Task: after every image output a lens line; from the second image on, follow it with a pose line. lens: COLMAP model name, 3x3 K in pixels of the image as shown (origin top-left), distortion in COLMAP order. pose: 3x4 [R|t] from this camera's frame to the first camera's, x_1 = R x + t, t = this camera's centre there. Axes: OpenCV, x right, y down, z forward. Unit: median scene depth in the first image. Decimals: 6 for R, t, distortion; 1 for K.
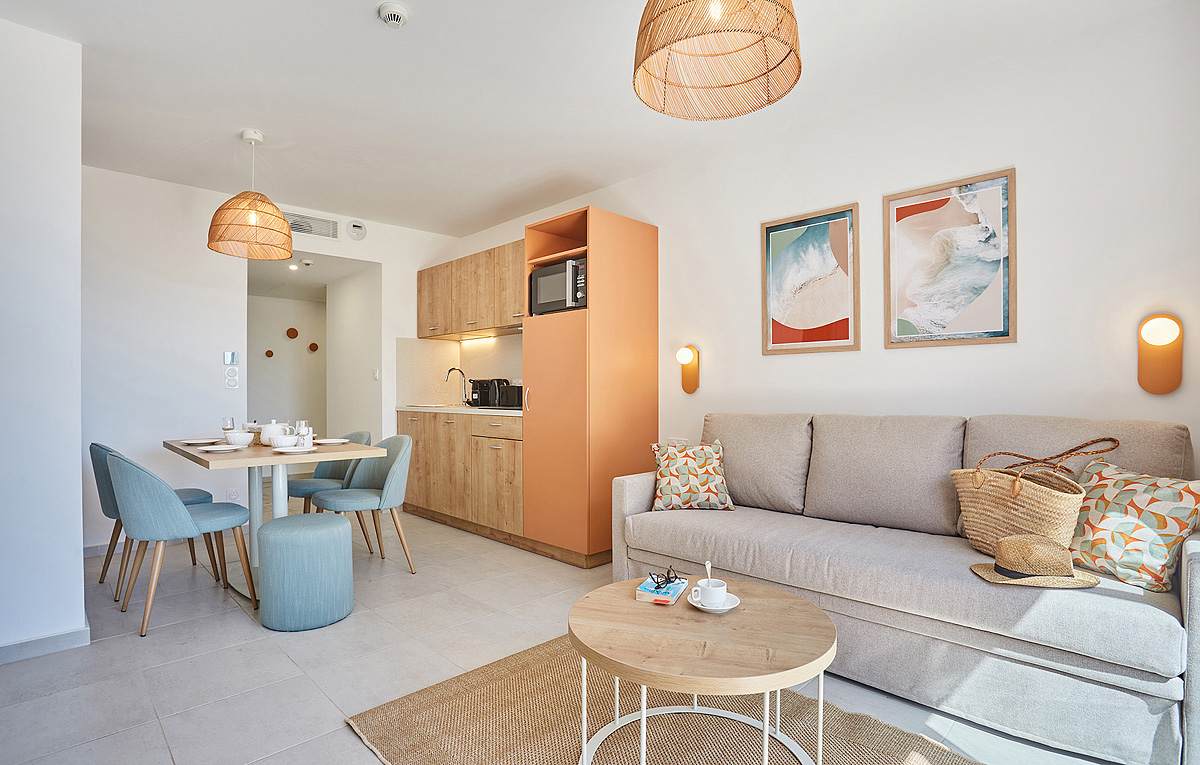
lens RADIAL K [[606.3, 0, 574.9], [0, 606.3, 390.2], [0, 0, 1]] dist [-0.005331, -0.000372]
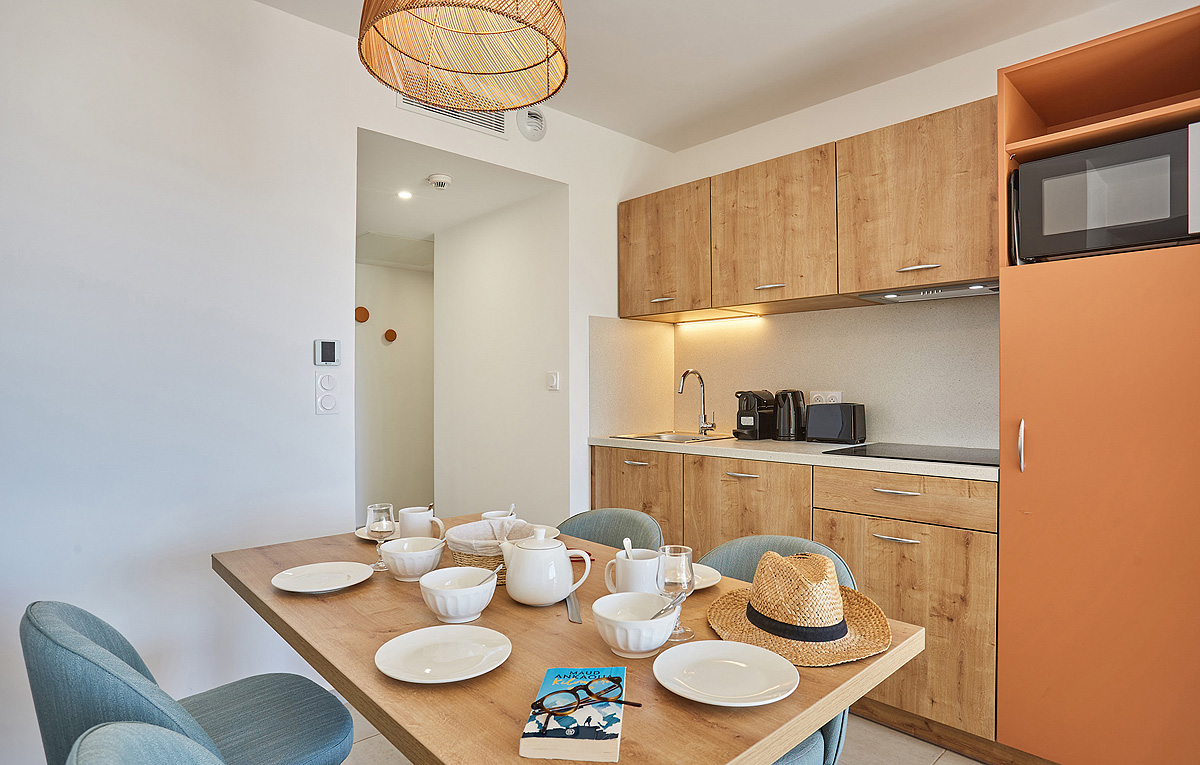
lens RADIAL K [[665.3, 0, 616.2], [0, 665.3, 381.2], [0, 0, 1]] dist [-0.036921, 0.000576]
pose [[0.999587, -0.000559, 0.028738, -0.308779], [0.000785, 0.999969, -0.007846, -0.022835], [-0.028732, 0.007866, 0.999556, 0.403184]]
